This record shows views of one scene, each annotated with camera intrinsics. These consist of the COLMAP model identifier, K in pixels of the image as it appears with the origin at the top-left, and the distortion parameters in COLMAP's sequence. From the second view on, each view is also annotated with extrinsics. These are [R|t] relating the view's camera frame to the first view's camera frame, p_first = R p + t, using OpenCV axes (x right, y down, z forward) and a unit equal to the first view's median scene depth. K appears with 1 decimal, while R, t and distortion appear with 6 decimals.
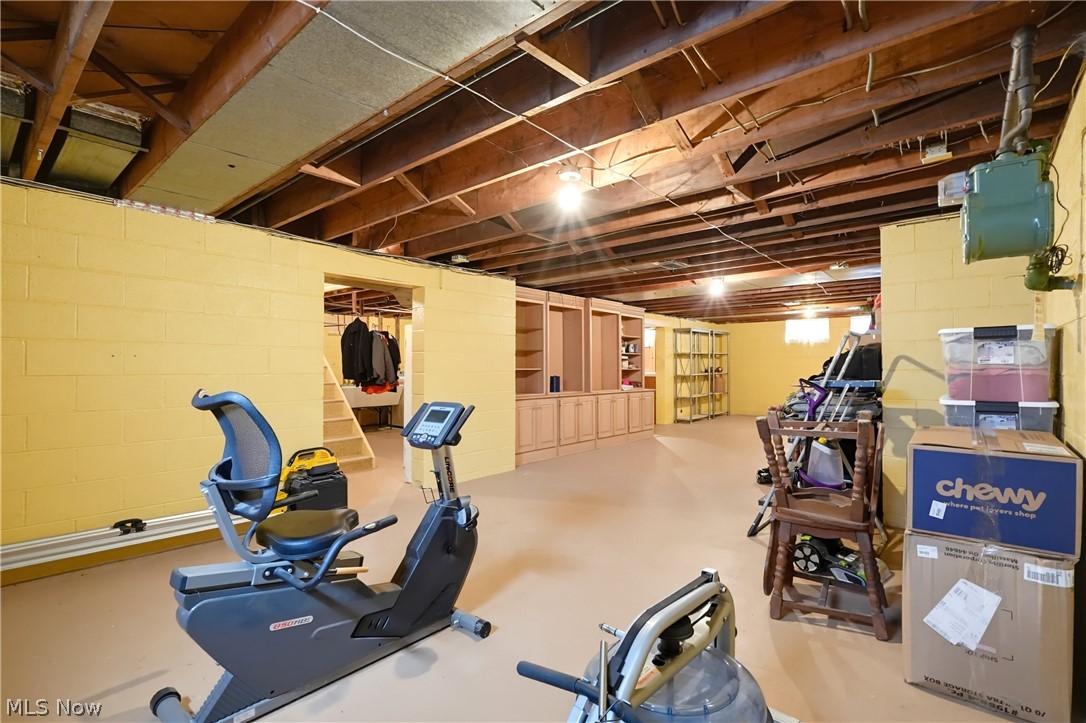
lens RADIAL K [[498.7, 0, 541.6], [0, 498.7, 369.9], [0, 0, 1]] dist [-0.002444, 0.002919]
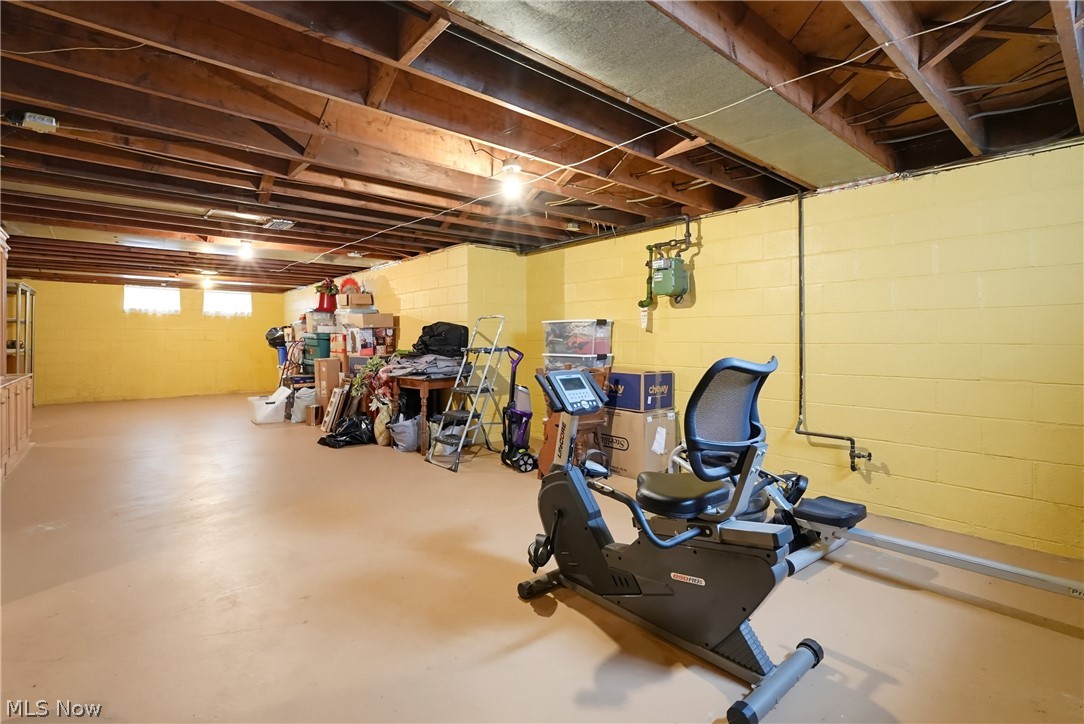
lens RADIAL K [[497.8, 0, 524.0], [0, 497.8, 333.3], [0, 0, 1]] dist [-0.002444, 0.002919]
pose [[0.164107, 0.022374, 0.986189, -0.983137], [0.002636, 0.999729, -0.023120, 0.016944], [-0.986439, 0.006394, 0.164004, 0.759337]]
